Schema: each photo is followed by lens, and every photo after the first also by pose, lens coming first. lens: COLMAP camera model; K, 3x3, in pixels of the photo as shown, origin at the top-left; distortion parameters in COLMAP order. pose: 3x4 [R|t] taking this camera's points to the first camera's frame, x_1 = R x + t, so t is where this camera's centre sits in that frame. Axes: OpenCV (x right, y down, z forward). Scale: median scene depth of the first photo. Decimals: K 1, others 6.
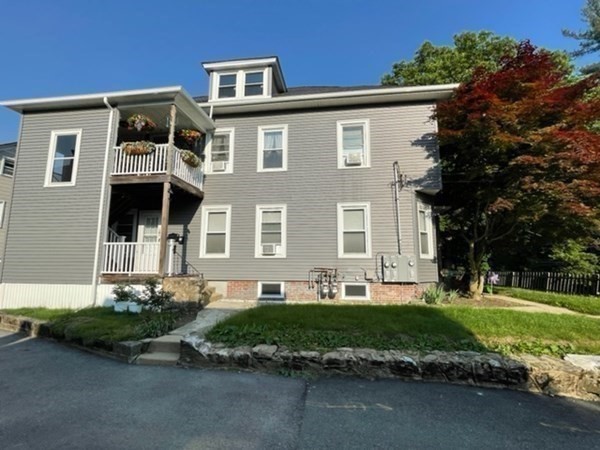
lens RADIAL K [[287.0, 0, 299.3], [0, 287.0, 222.5], [0, 0, 1]] dist [-0.002981, 0.000495]
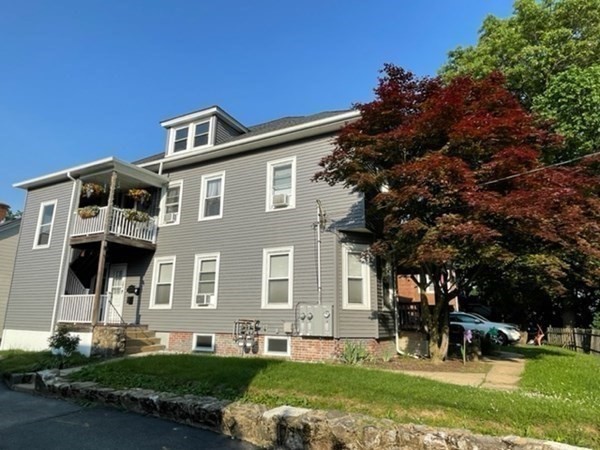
lens RADIAL K [[378.0, 0, 301.6], [0, 378.0, 227.3], [0, 0, 1]] dist [0.003351, -0.006774]
pose [[0.940813, -0.071107, -0.331382, 0.674522], [0.040282, 0.994273, -0.098987, -0.011745], [0.336523, 0.079780, 0.938290, -0.123285]]
